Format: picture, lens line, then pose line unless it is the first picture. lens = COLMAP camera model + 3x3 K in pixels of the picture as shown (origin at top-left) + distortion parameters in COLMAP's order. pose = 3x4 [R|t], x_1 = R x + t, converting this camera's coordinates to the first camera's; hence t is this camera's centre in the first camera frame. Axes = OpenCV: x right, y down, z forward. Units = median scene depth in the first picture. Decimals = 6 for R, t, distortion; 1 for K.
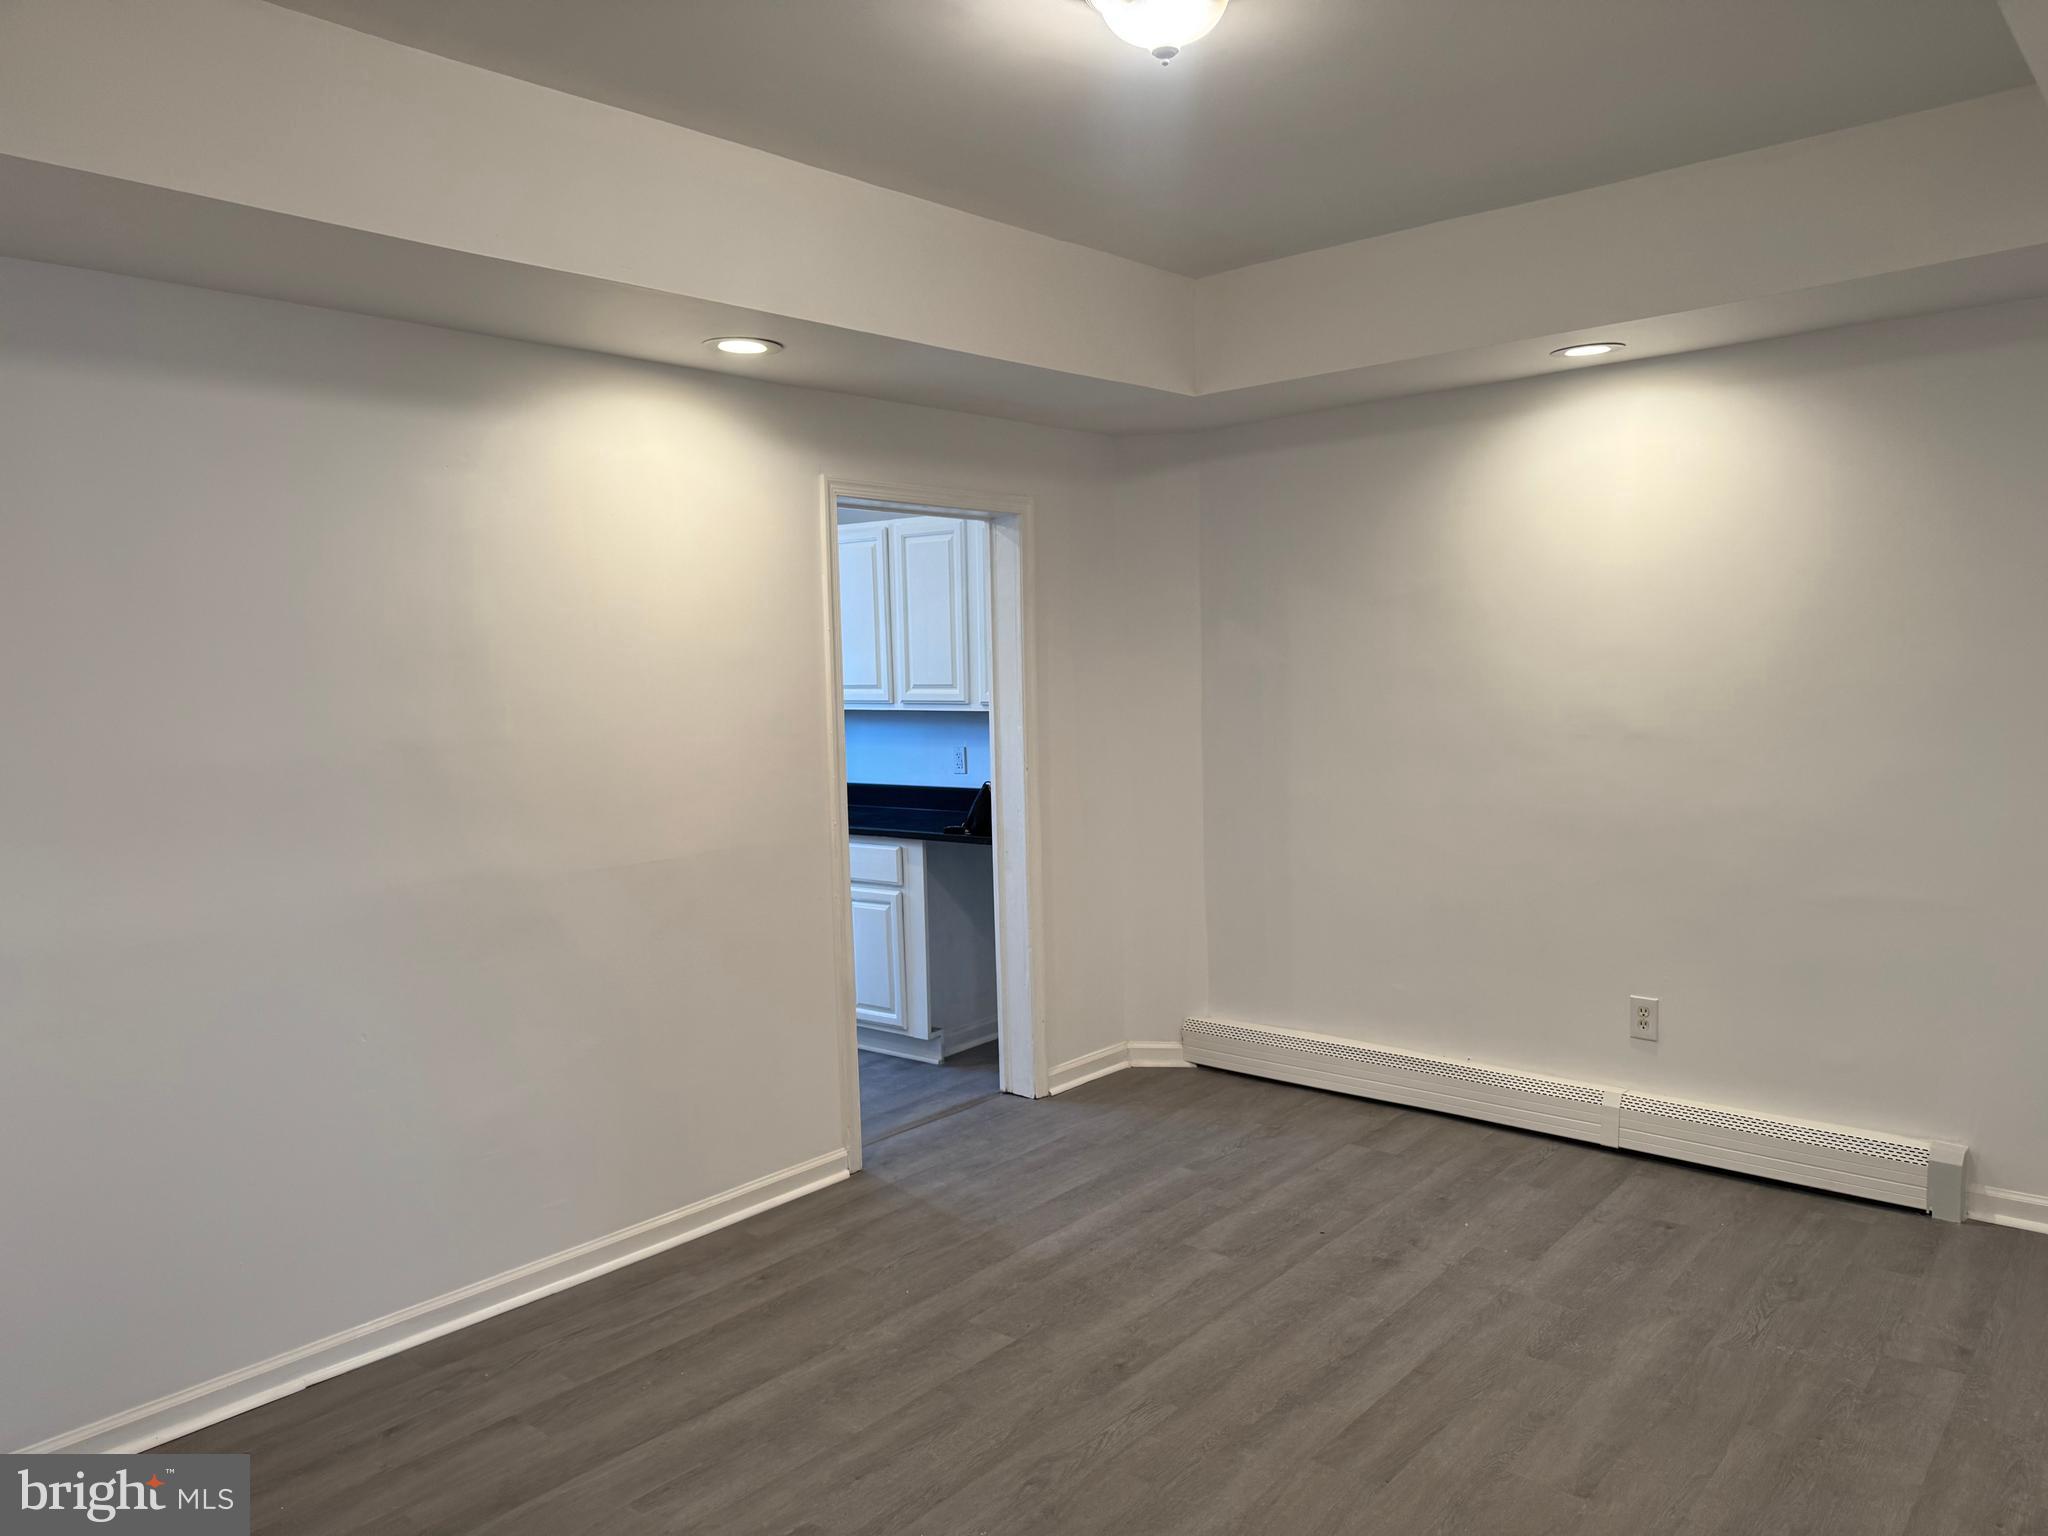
lens RADIAL K [[1447.1, 0, 1026.6], [0, 1447.1, 762.3], [0, 0, 1]] dist [0.005018, -0.007188]
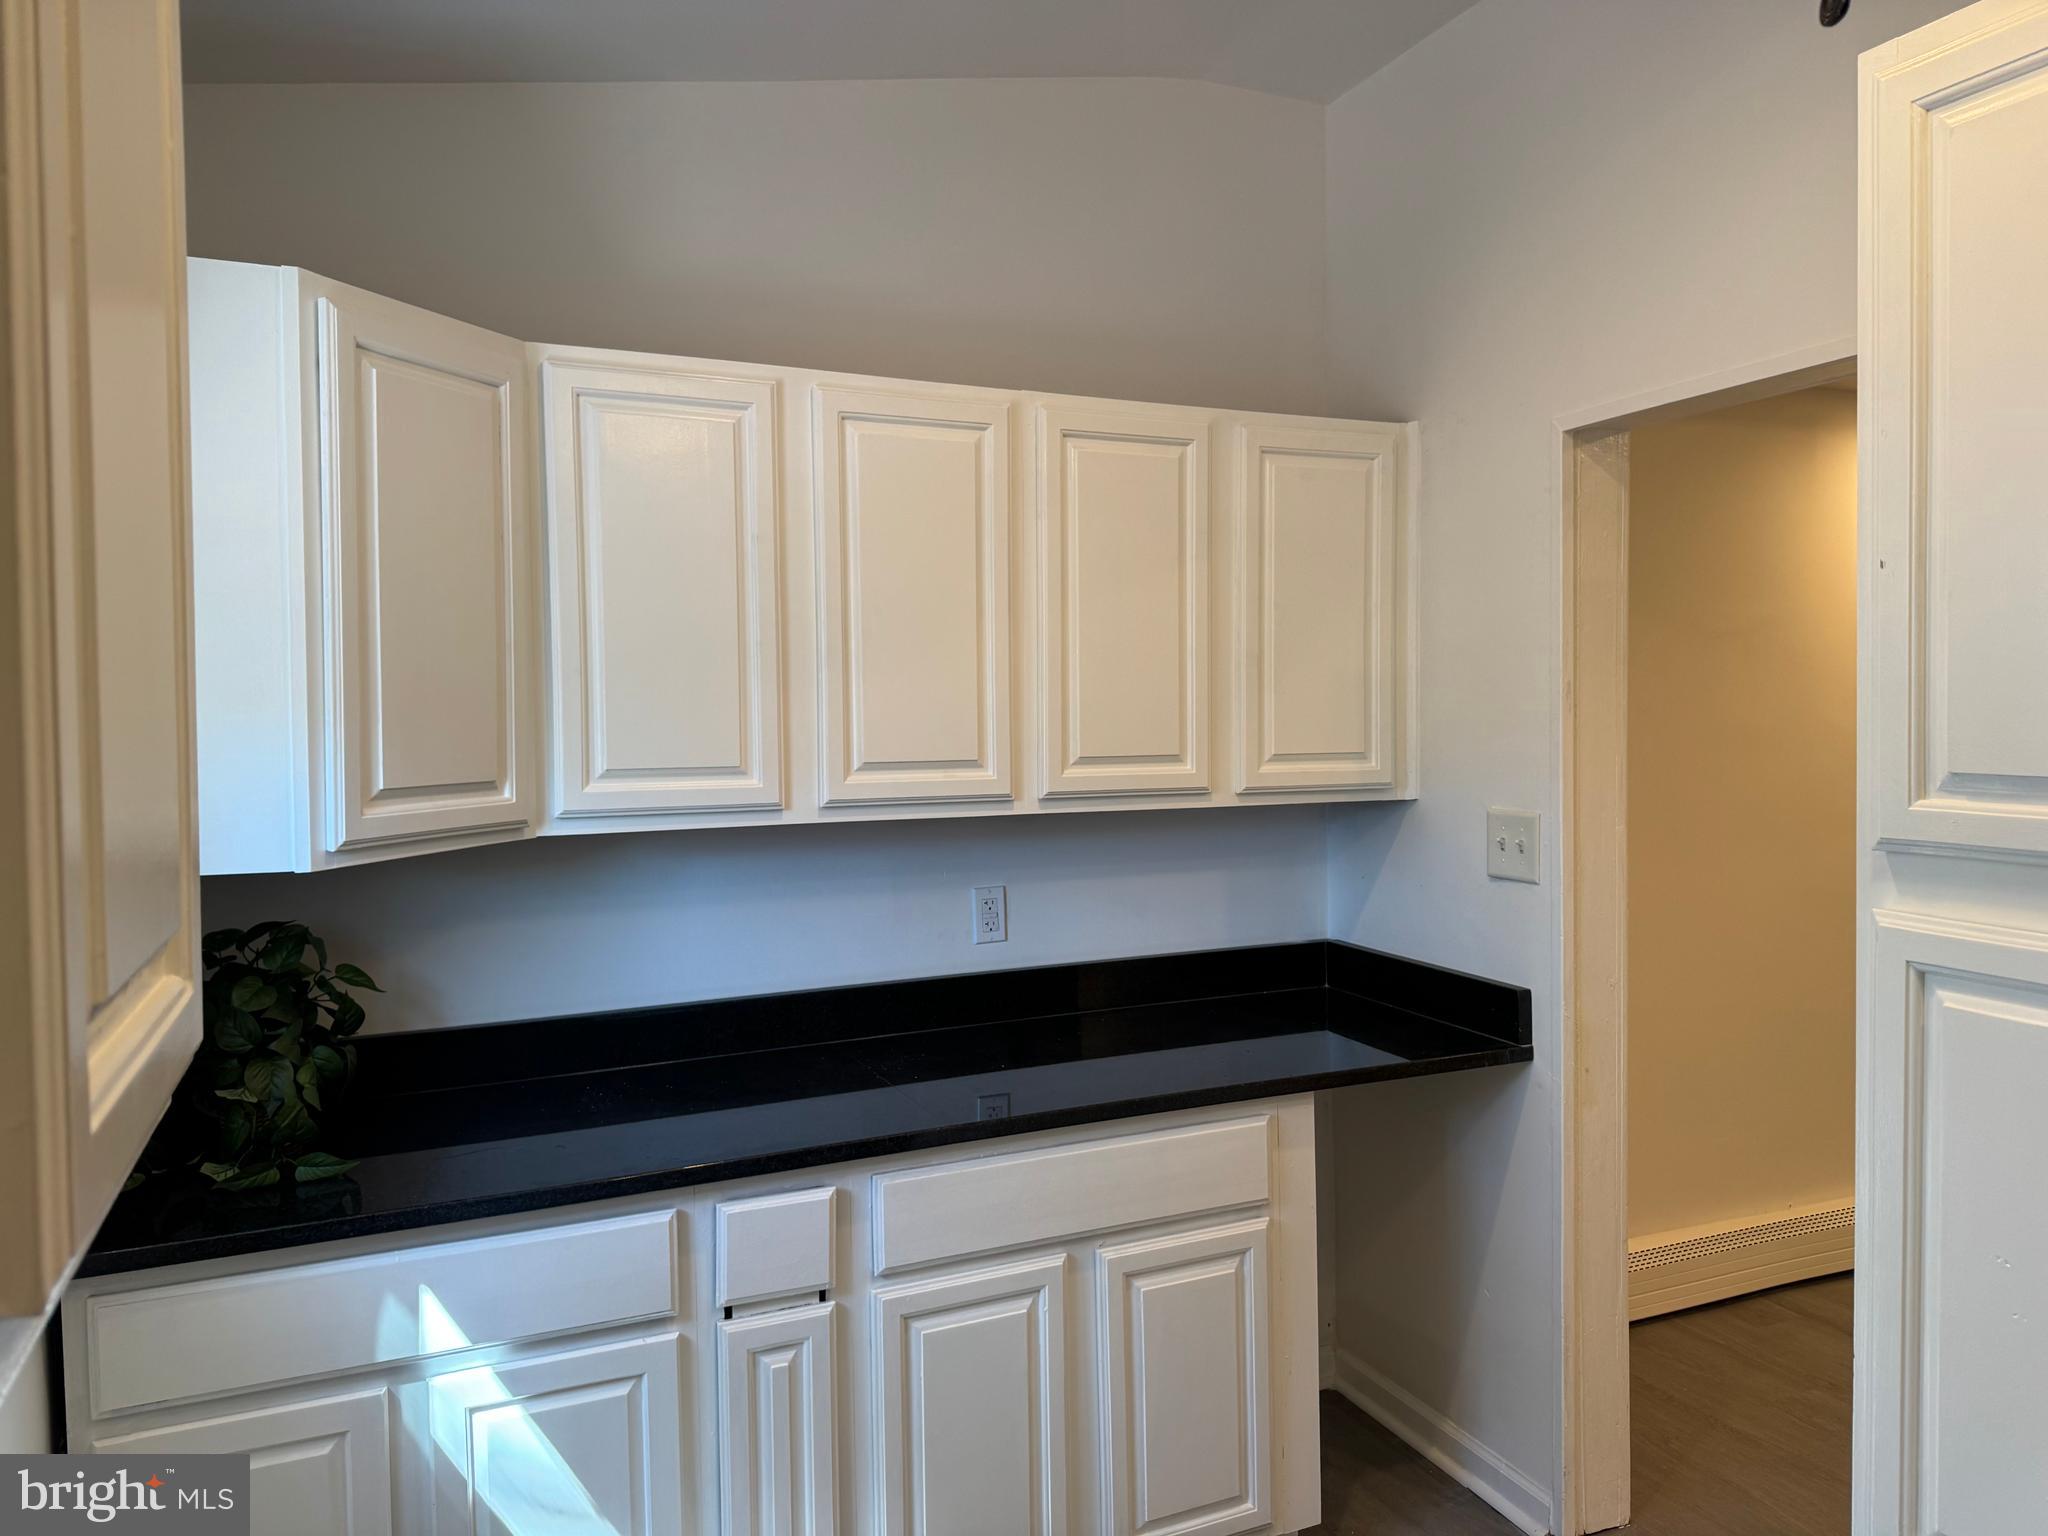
lens RADIAL K [[1447.1, 0, 1028.0], [0, 1447.1, 774.3], [0, 0, 1]] dist [0.005018, -0.007188]
pose [[0.422132, -0.002495, 0.906531, -0.487004], [0.069370, 0.997153, -0.029558, -0.035515], [-0.903876, 0.075364, 0.421103, 0.815859]]
